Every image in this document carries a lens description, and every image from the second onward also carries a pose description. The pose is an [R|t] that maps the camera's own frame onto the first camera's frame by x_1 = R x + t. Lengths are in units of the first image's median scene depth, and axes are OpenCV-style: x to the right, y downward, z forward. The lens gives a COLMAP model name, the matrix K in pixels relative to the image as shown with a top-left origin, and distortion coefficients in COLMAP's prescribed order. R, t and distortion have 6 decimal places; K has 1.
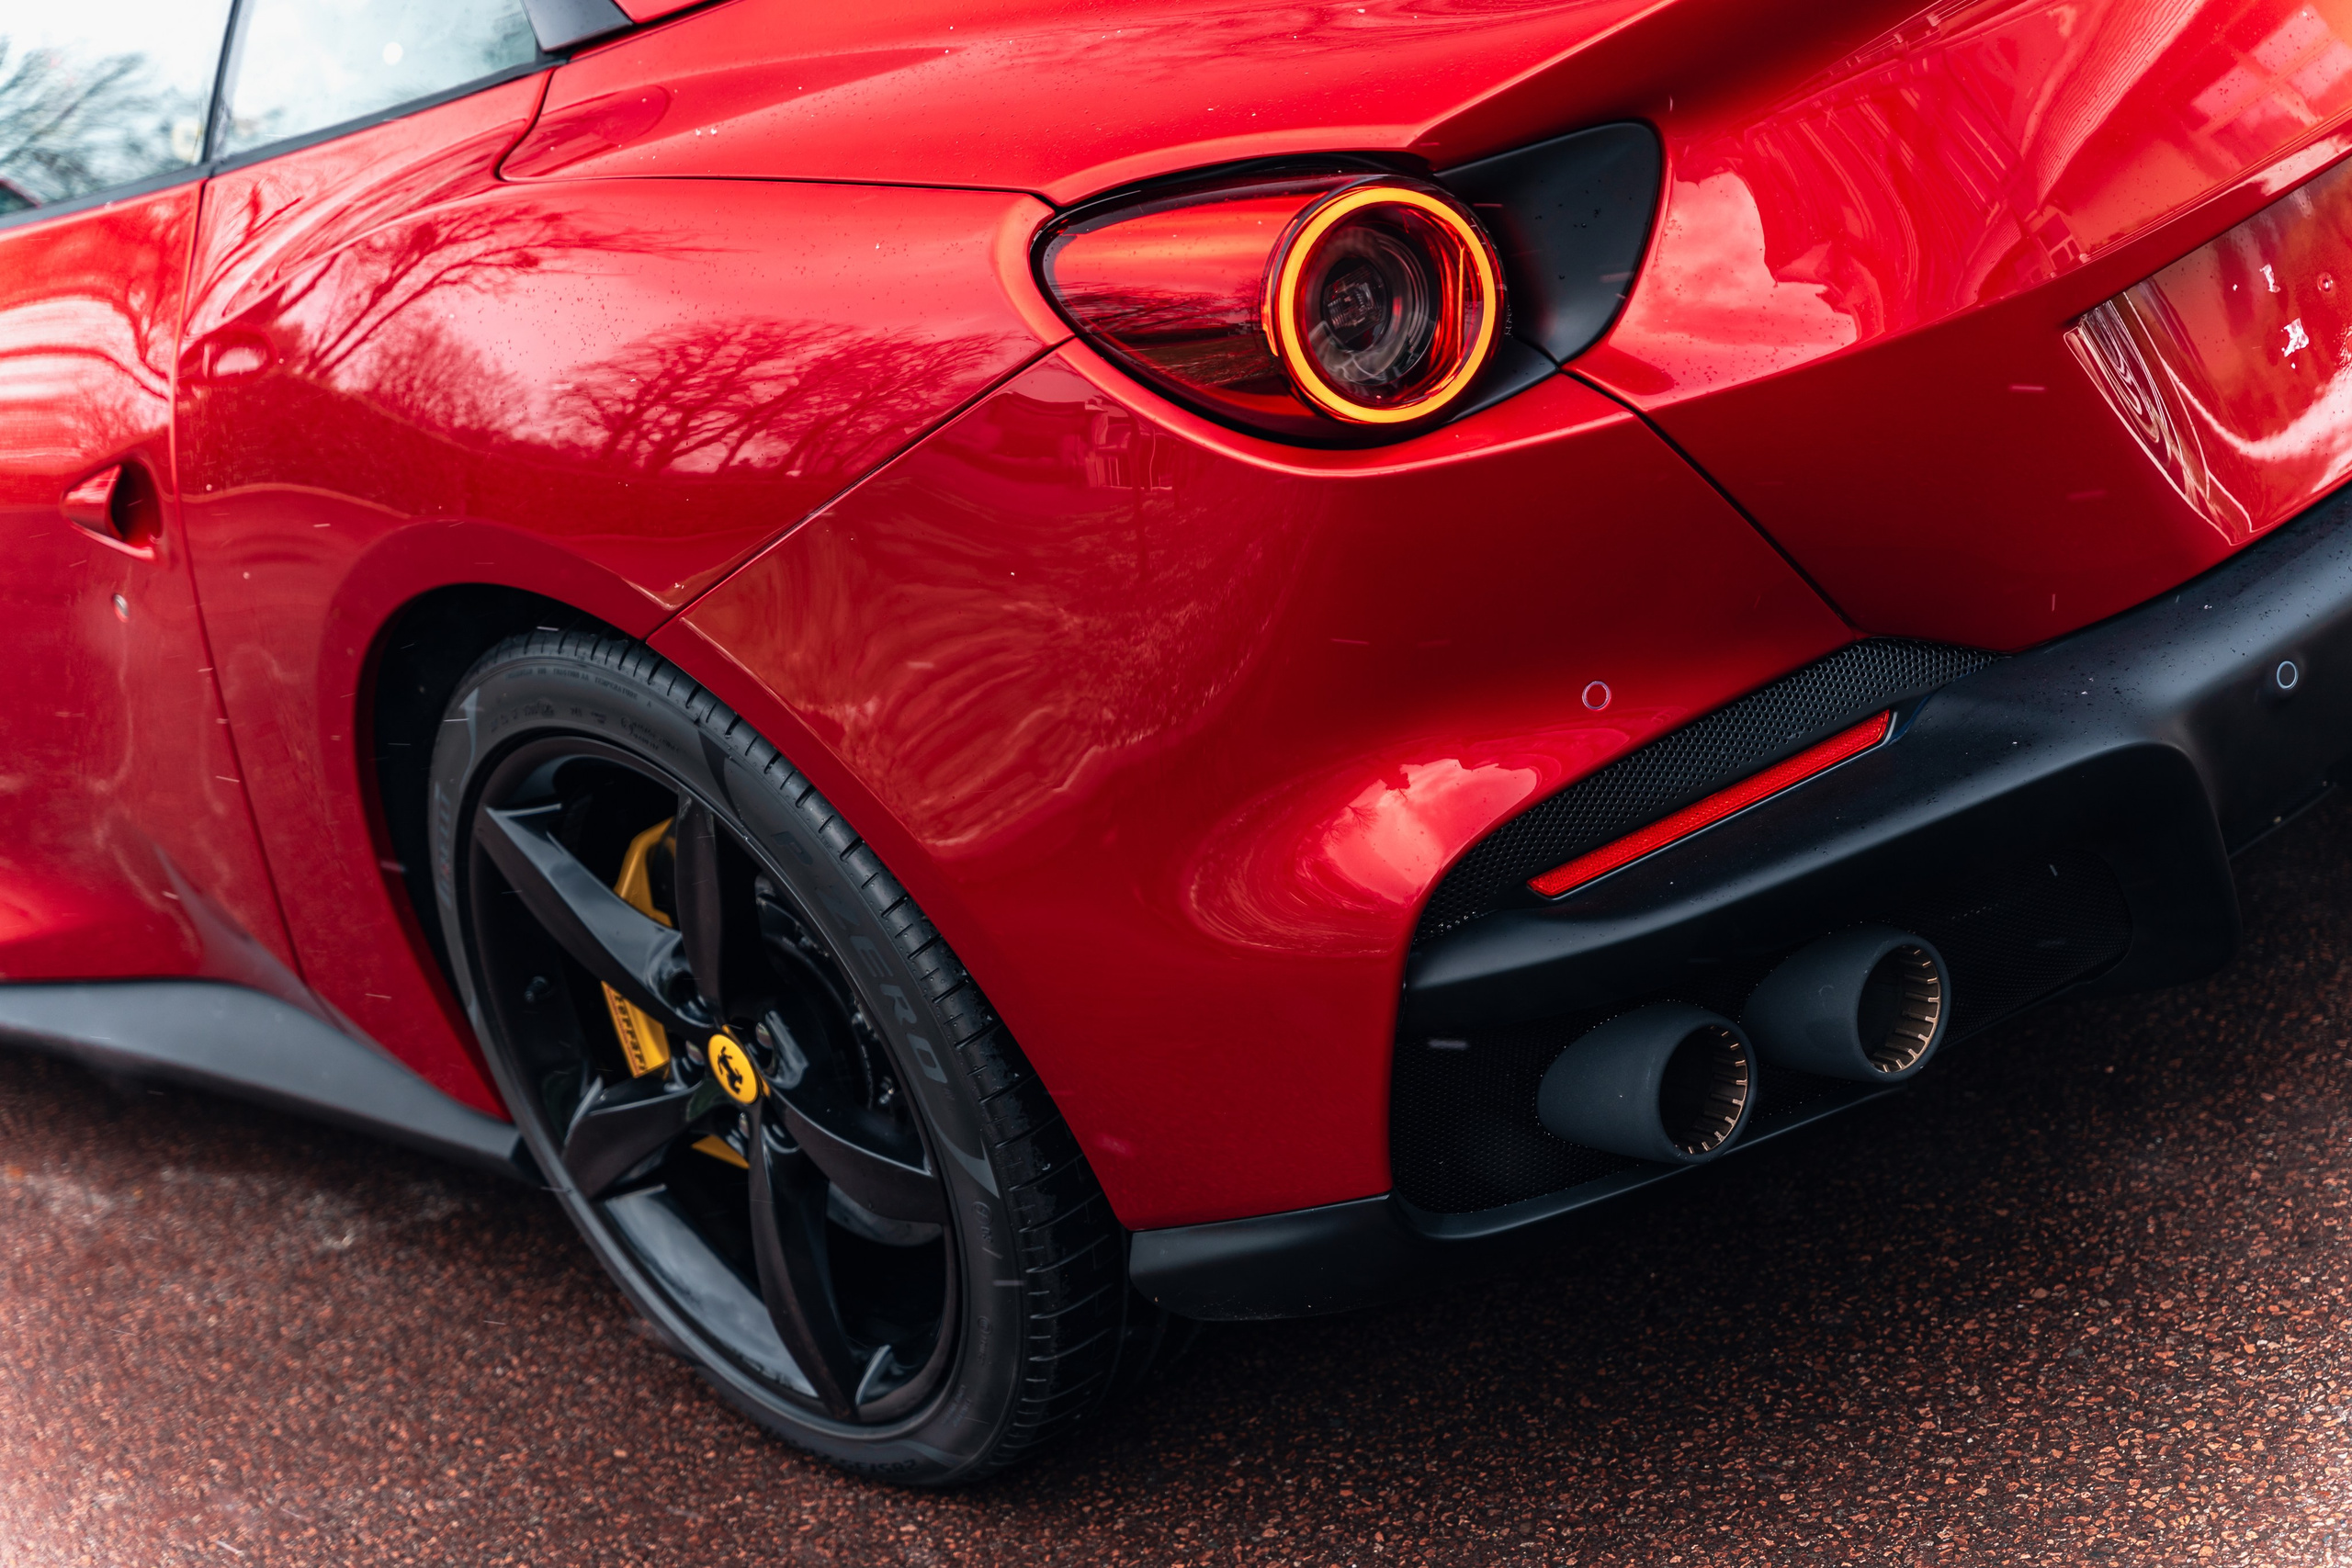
lens RADIAL K [[4542.8, 0, 1175.1], [0, 4542.8, 779.5], [0, 0, 1]] dist [-0.016969, 0.000000]
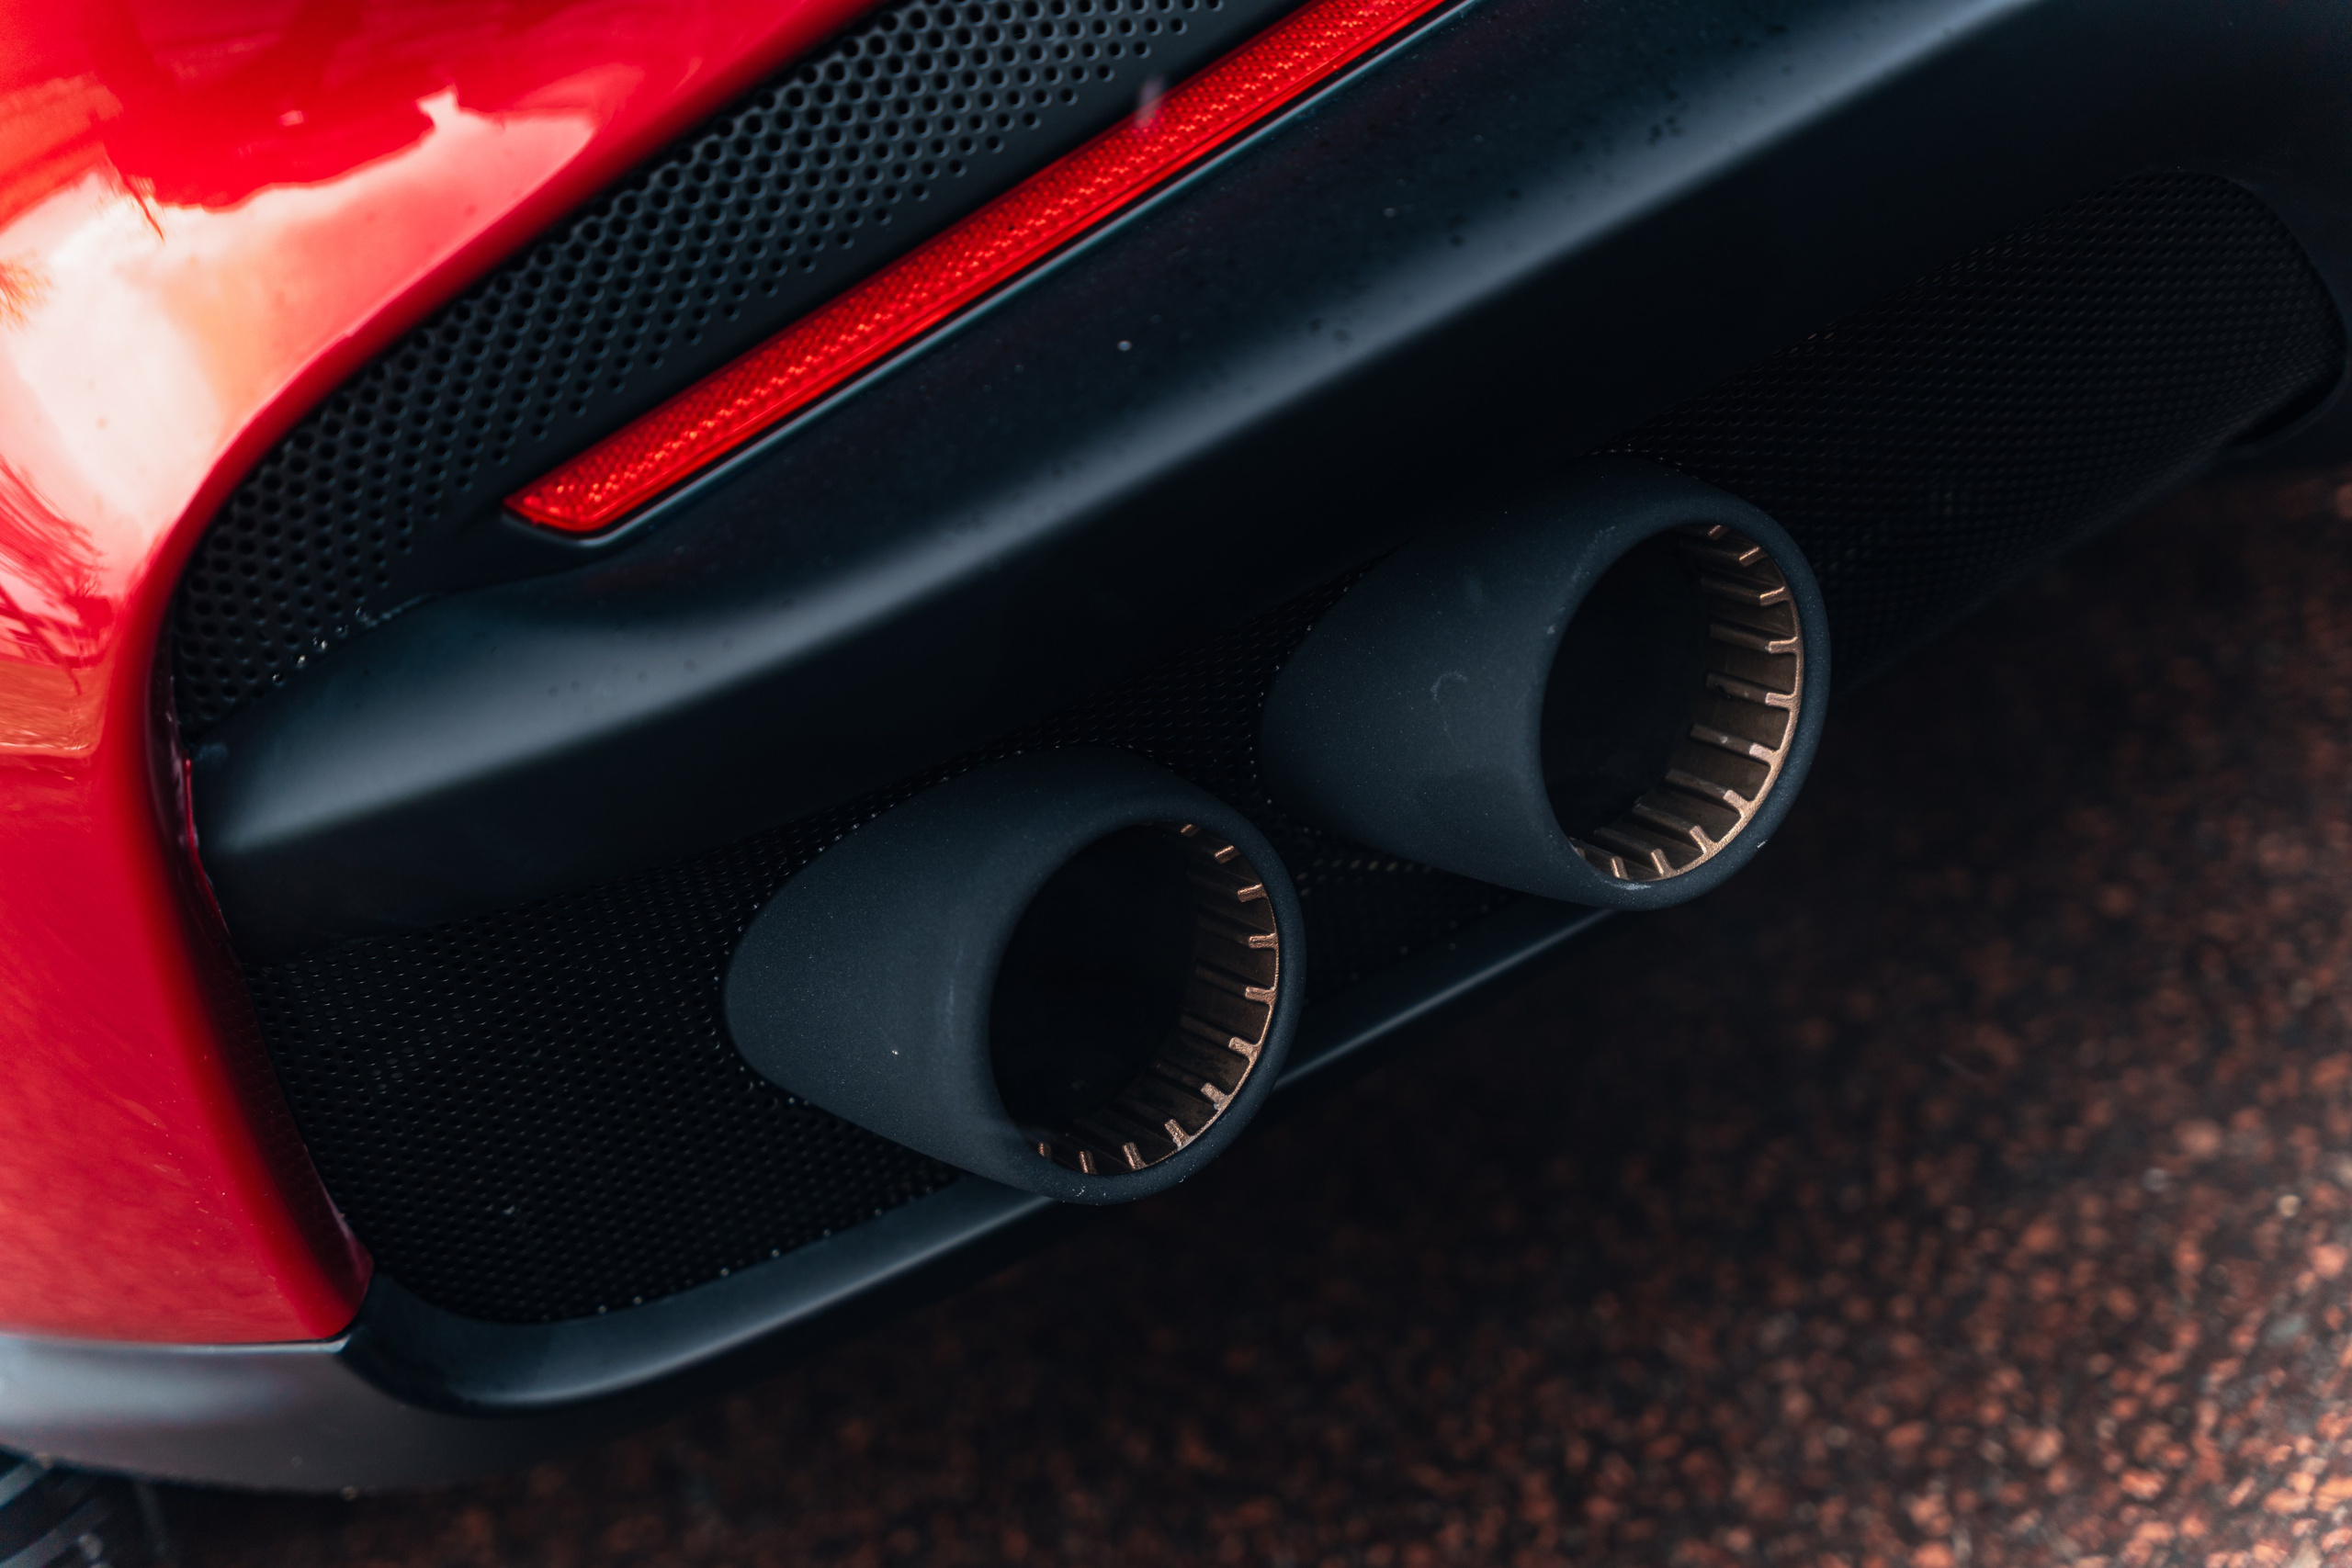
lens RADIAL K [[4542.8, 0, 1177.5], [0, 4542.8, 793.9], [0, 0, 1]] dist [-0.016969, 0.000000]
pose [[0.990456, -0.109448, -0.083772, 0.136570], [0.124824, 0.970030, 0.208472, -0.018559], [0.058445, -0.216940, 0.974434, 0.595951]]
